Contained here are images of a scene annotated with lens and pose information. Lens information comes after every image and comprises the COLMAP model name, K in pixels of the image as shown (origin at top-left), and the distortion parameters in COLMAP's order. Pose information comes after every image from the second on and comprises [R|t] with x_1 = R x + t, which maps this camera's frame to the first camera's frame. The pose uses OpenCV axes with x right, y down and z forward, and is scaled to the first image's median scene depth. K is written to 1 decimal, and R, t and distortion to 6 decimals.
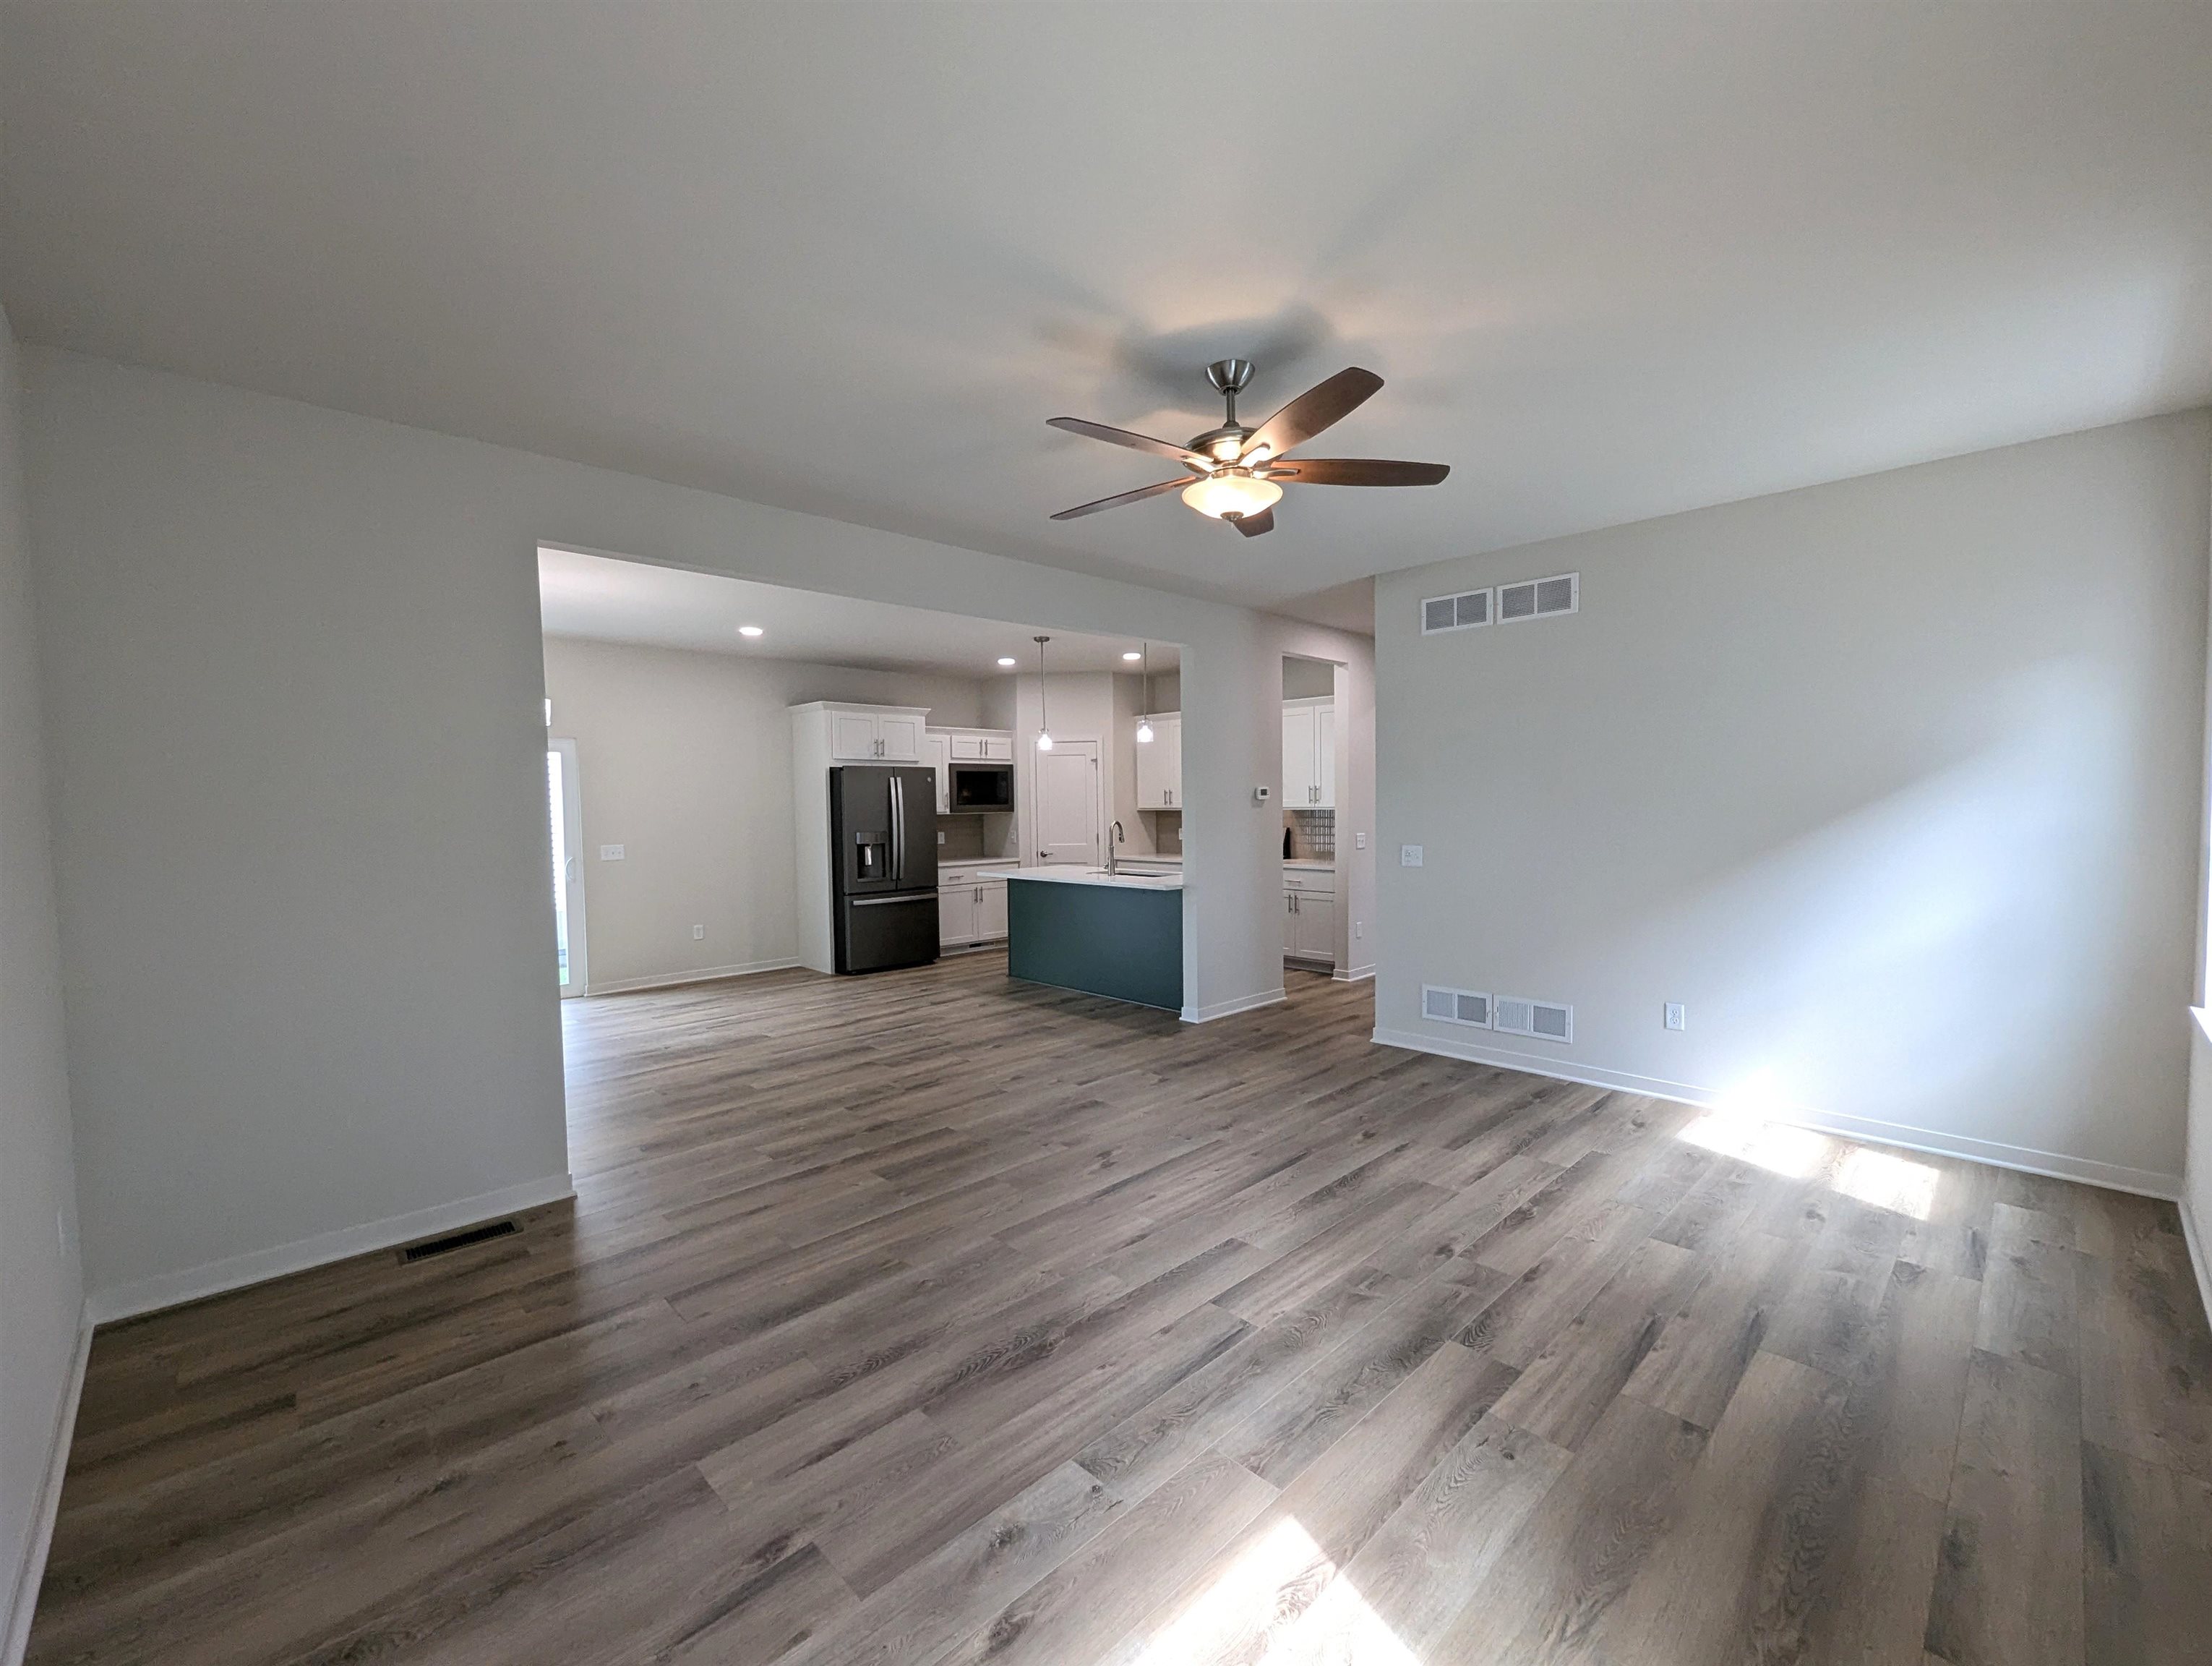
lens RADIAL K [[931.0, 0, 1105.2], [0, 931.0, 839.5], [0, 0, 1]] dist [-0.000276, -0.000151]
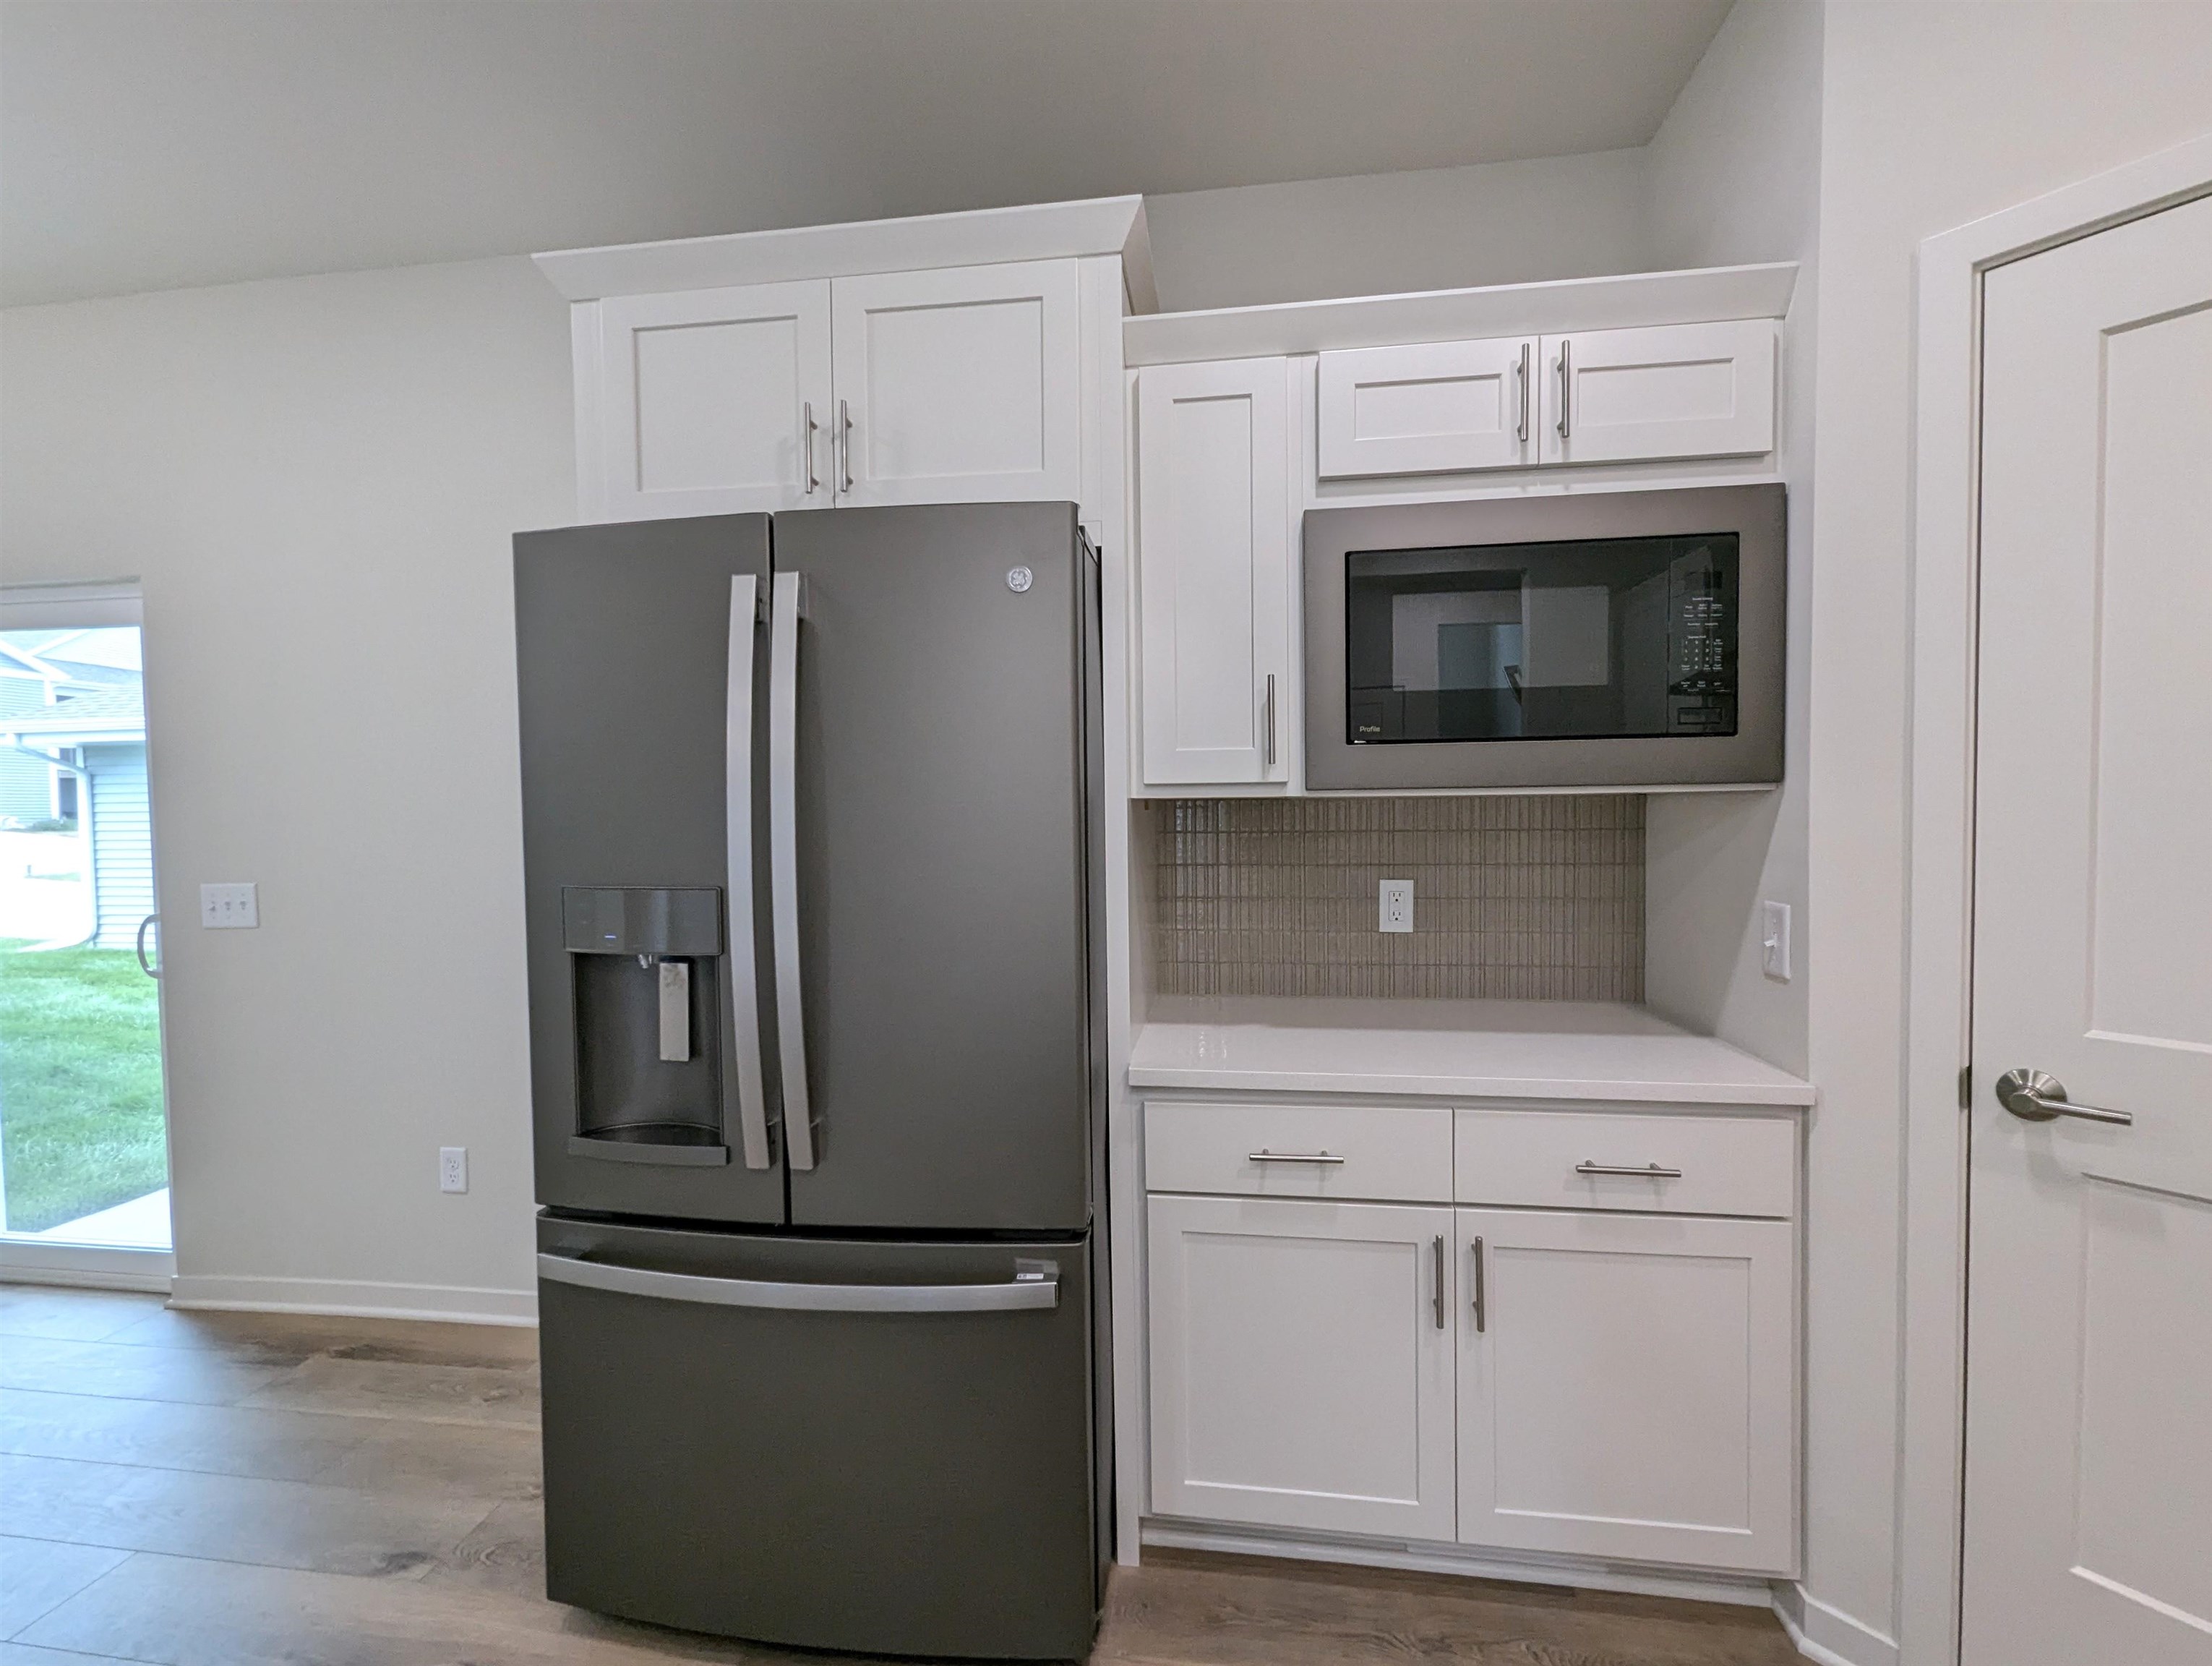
lens RADIAL K [[931.0, 0, 1105.2], [0, 931.0, 839.5], [0, 0, 1]] dist [-0.000276, -0.000151]
pose [[0.619488, 0.028593, -0.784486, -0.046179], [-0.027908, 0.999507, 0.014392, -0.020102], [0.784510, 0.012978, 0.619980, 0.844499]]
